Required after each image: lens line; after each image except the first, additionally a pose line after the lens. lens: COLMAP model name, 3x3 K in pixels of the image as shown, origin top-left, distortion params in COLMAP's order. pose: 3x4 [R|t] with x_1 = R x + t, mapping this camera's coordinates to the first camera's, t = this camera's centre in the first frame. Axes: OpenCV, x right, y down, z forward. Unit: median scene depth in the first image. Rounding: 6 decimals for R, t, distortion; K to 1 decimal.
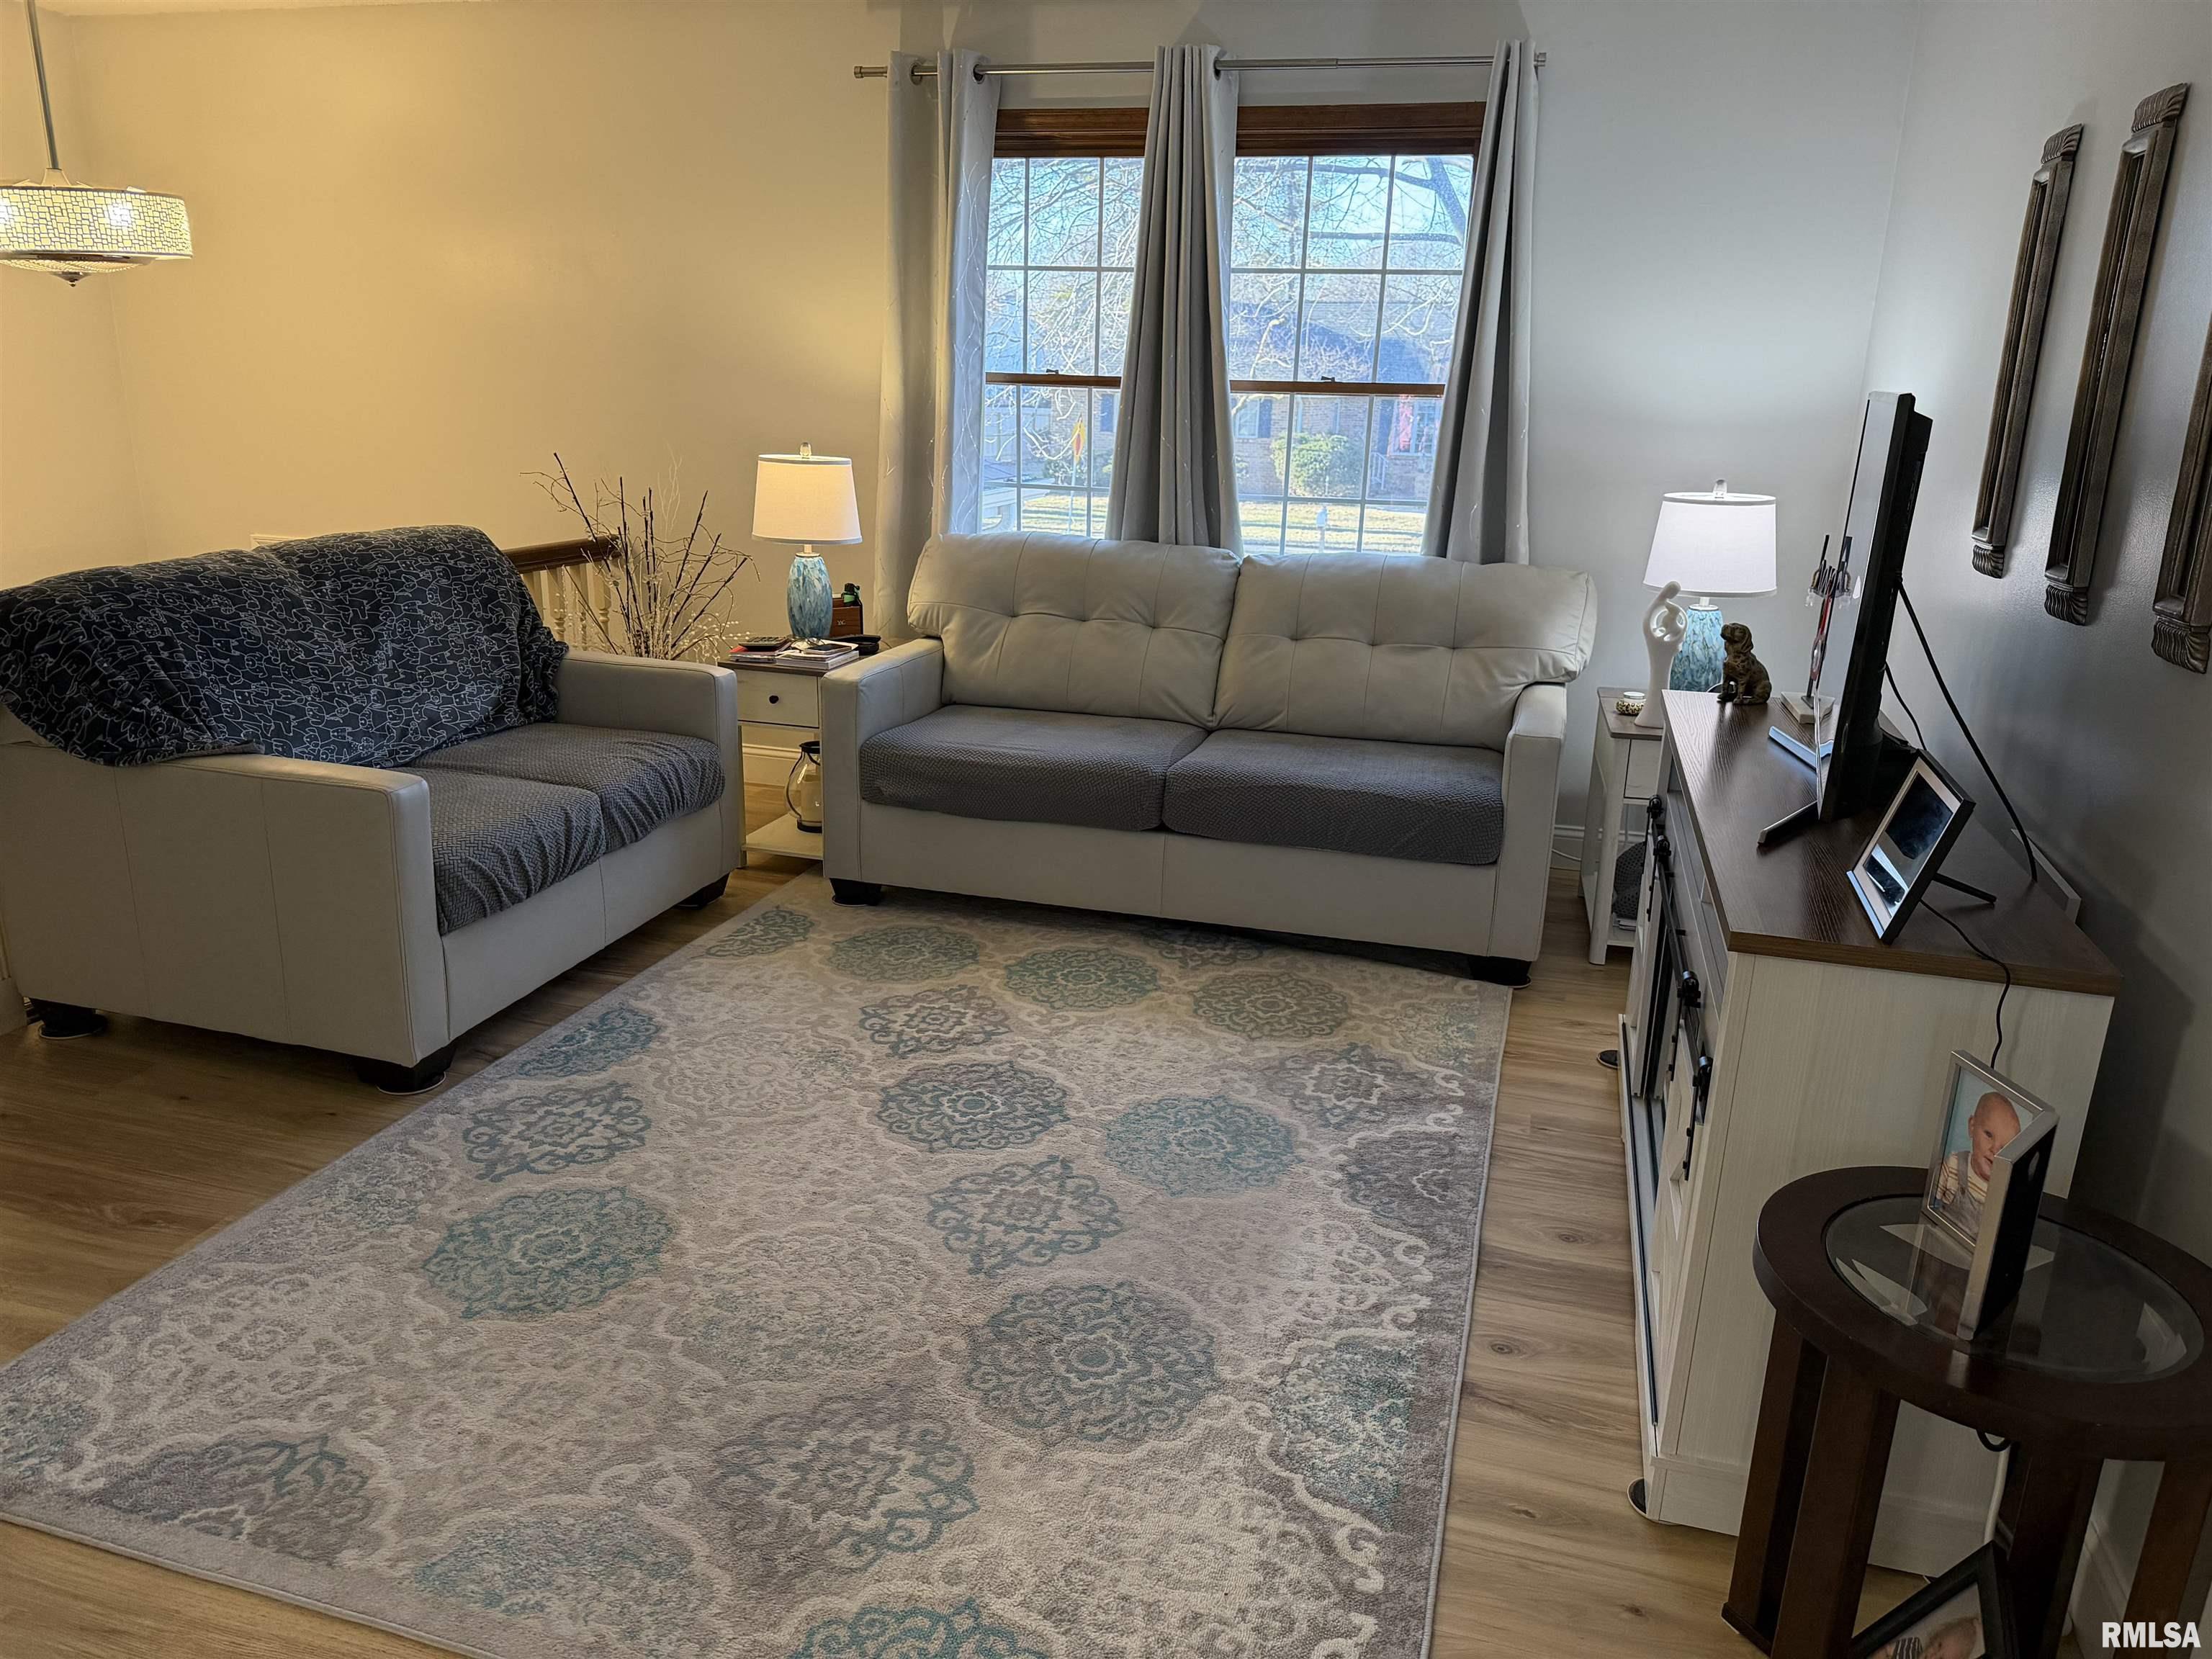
lens RADIAL K [[1554.9, 0, 1109.4], [0, 1554.9, 848.8], [0, 0, 1]] dist [0.045165, -0.051442]
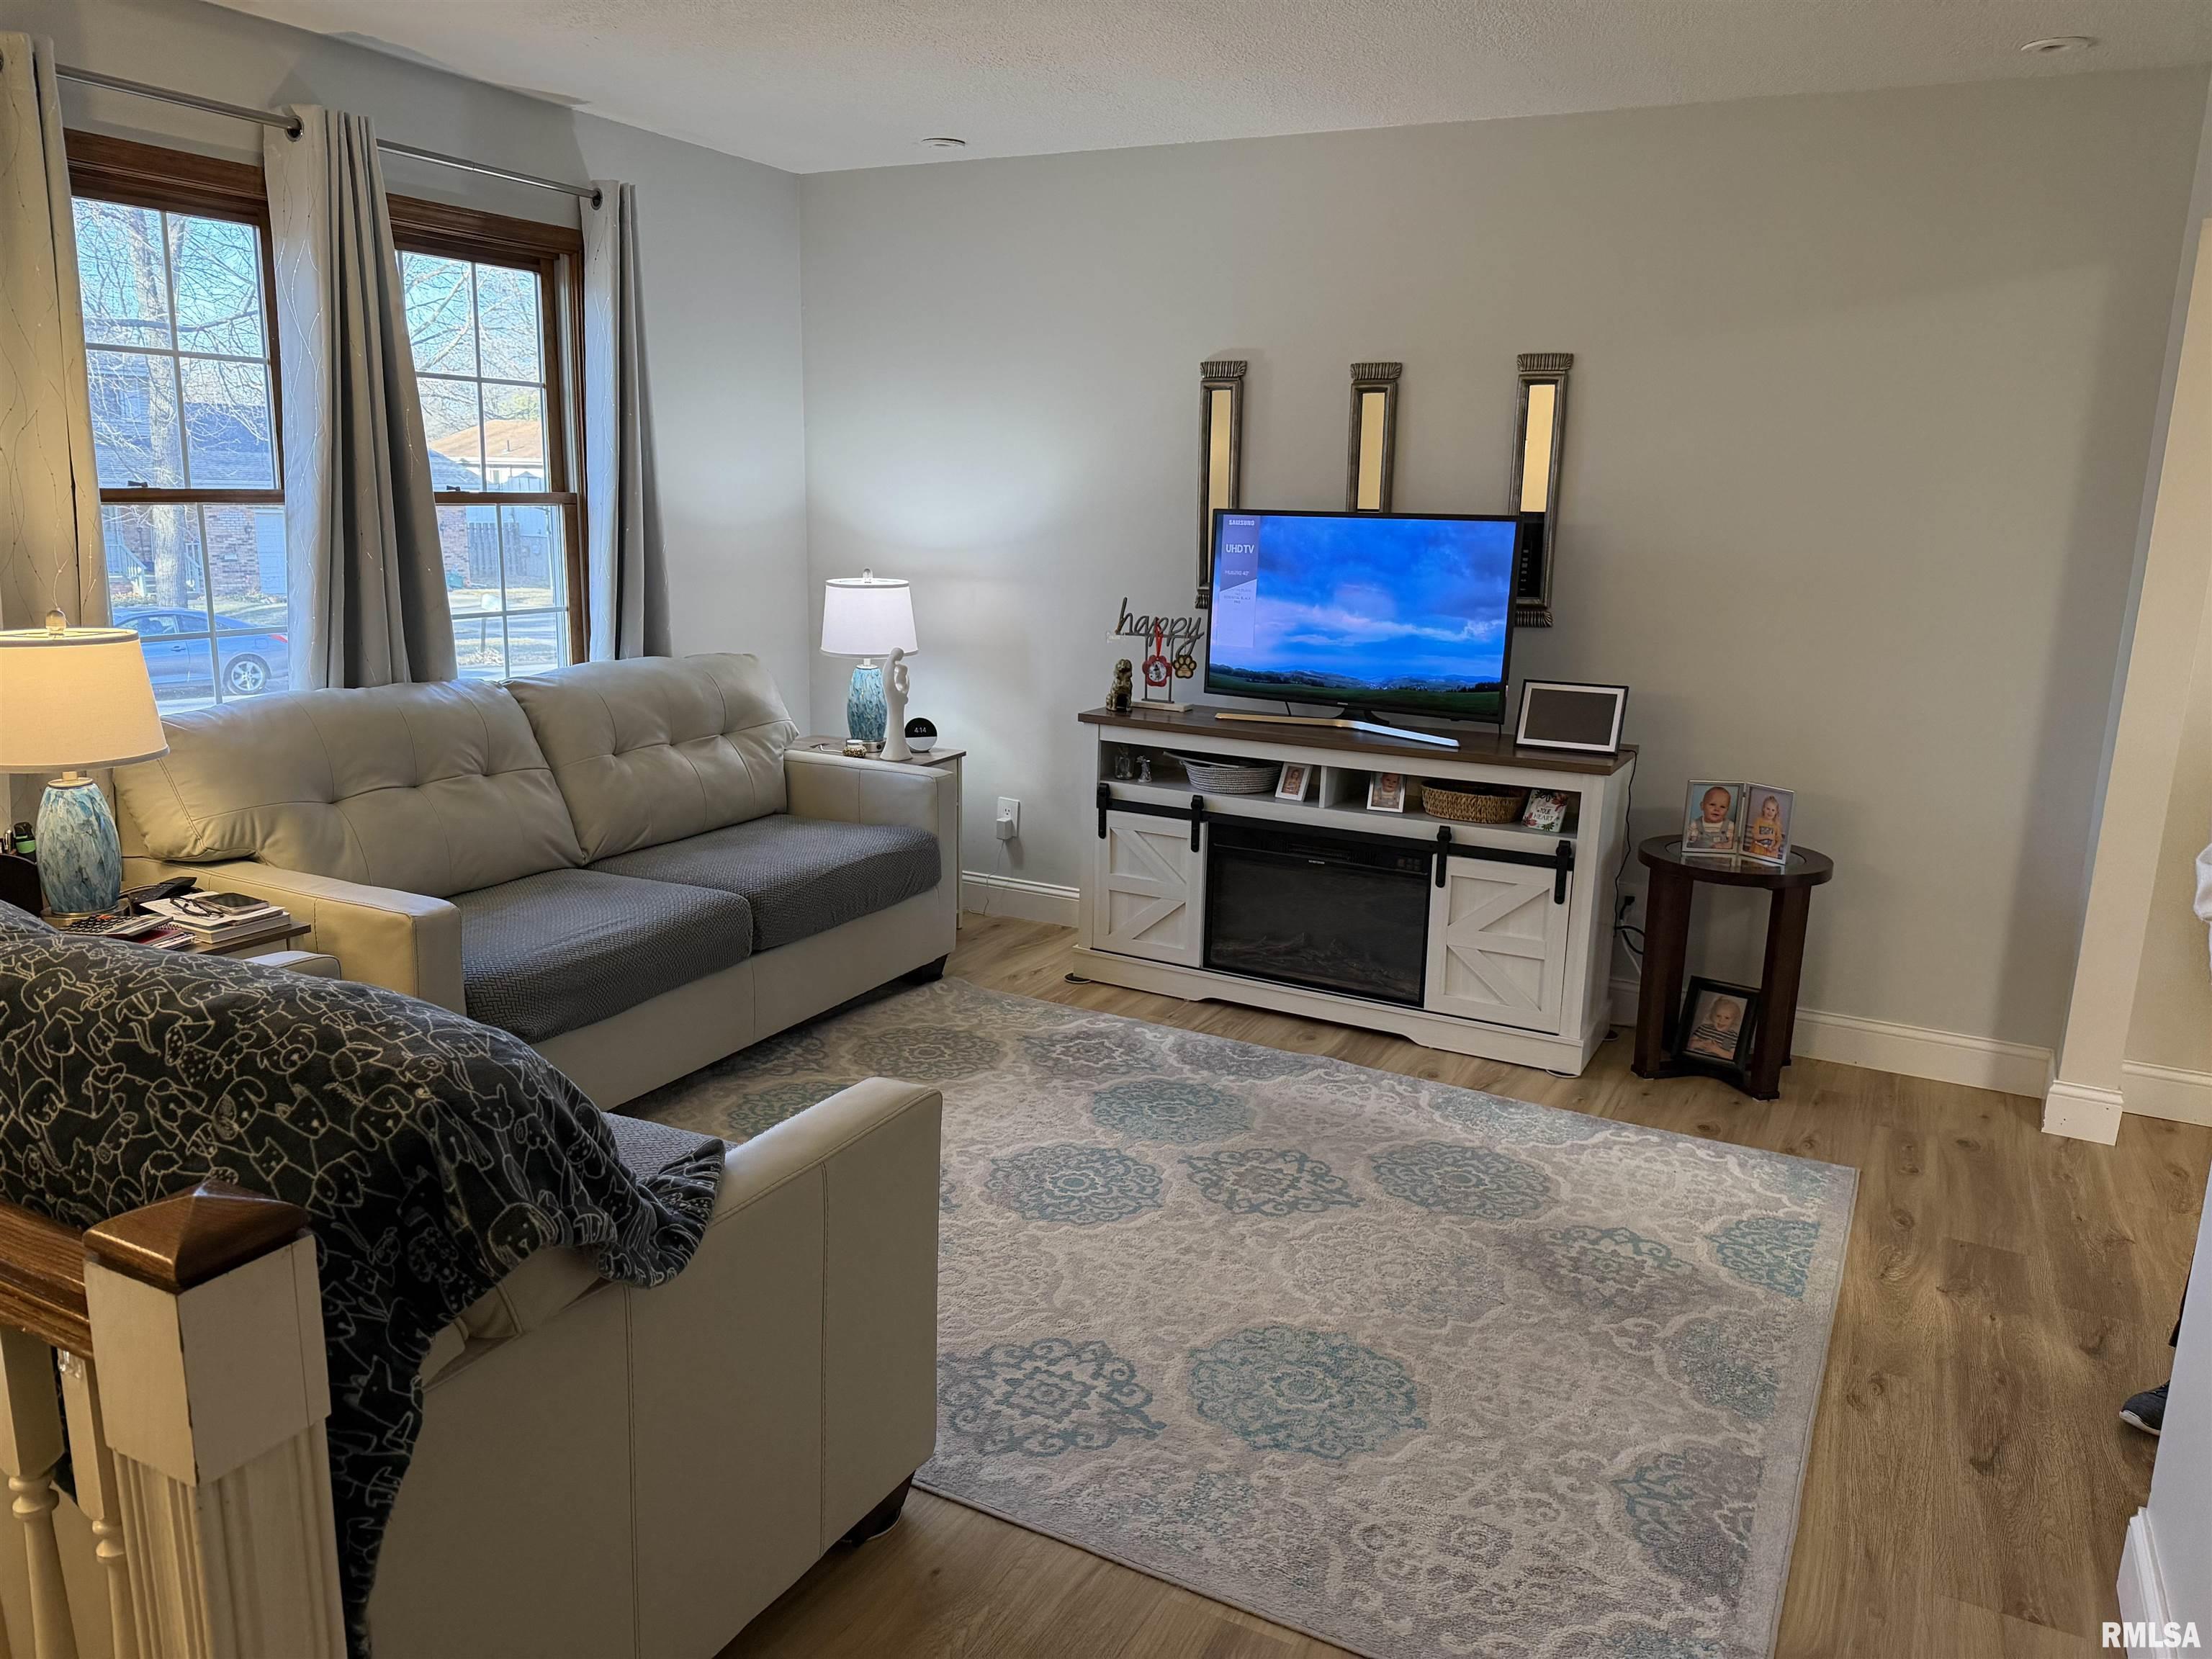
lens RADIAL K [[1554.9, 0, 1114.5], [0, 1554.9, 821.0], [0, 0, 1]] dist [0.045165, -0.051442]
pose [[0.202939, -0.227128, 0.952485, -0.836721], [0.266639, 0.948786, 0.169435, -0.196925], [-0.942189, 0.219585, 0.253107, 0.516464]]
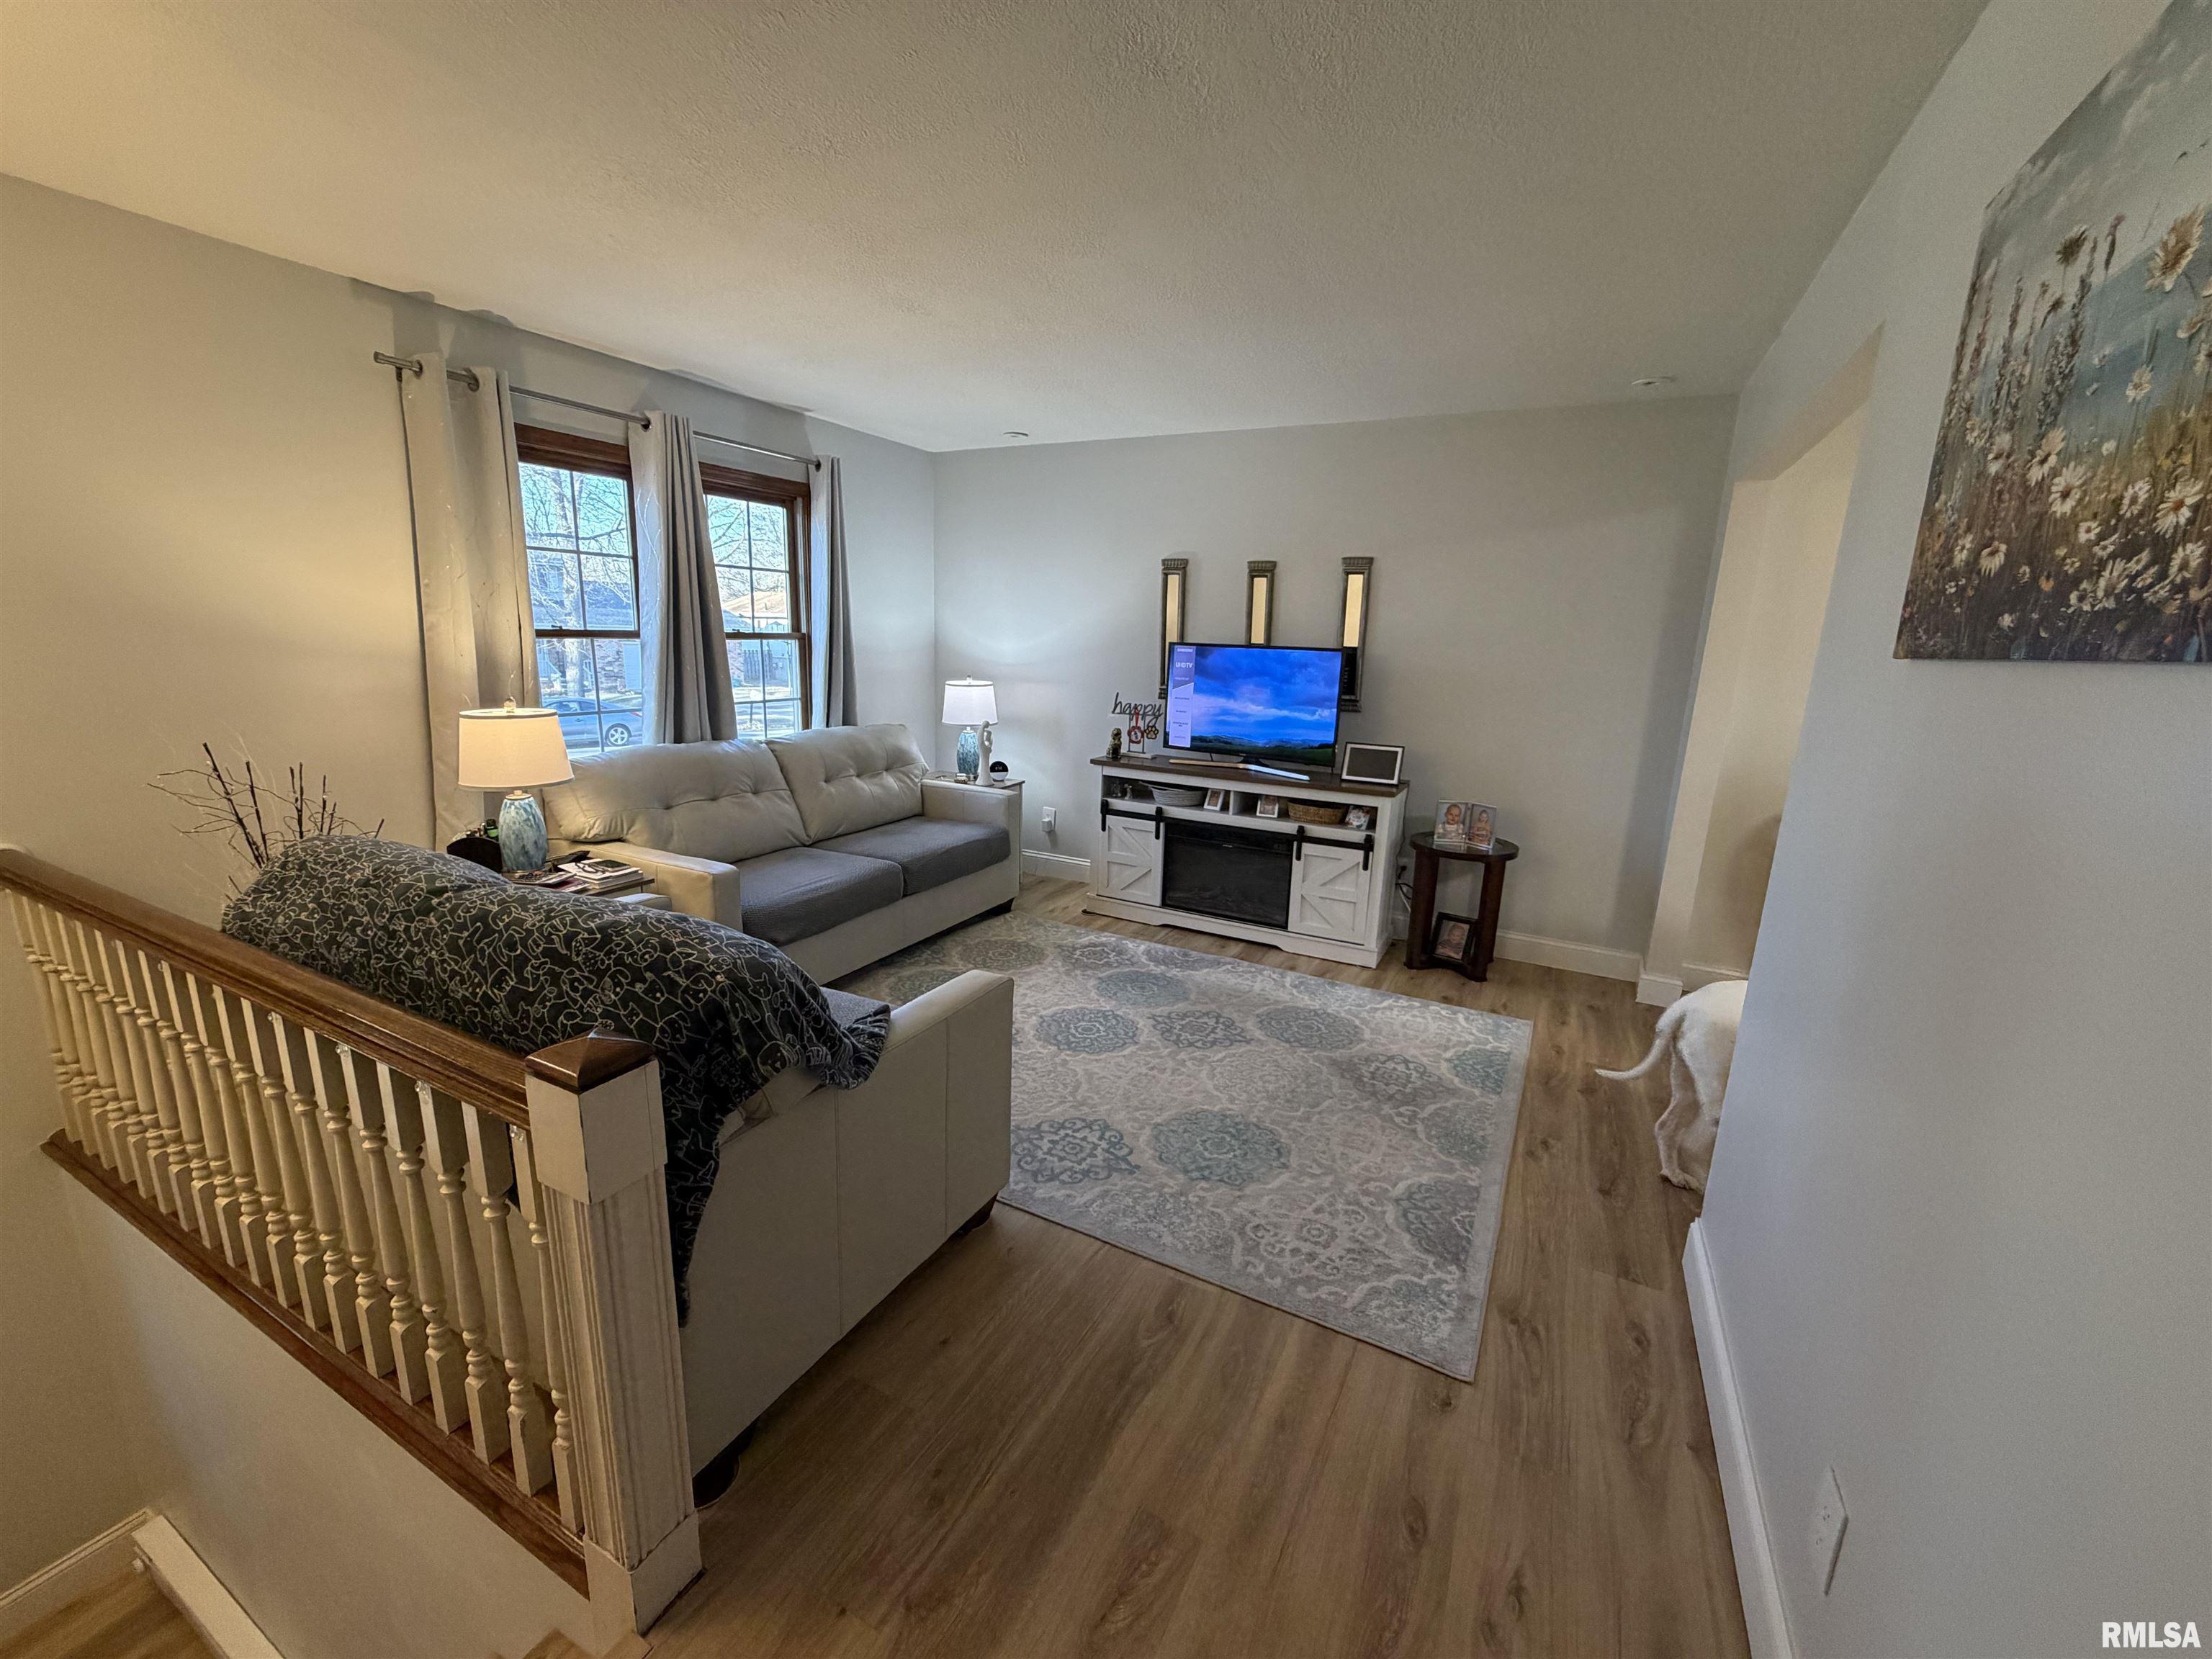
lens RADIAL K [[887.2, 0, 1107.5], [0, 887.2, 828.3], [0, 0, 1]] dist [-0.000123, 0.000552]
pose [[0.205008, -0.233351, 0.950536, -0.831658], [0.261055, 0.949019, 0.176675, -0.197437], [-0.943304, 0.211922, 0.255474, 0.521445]]
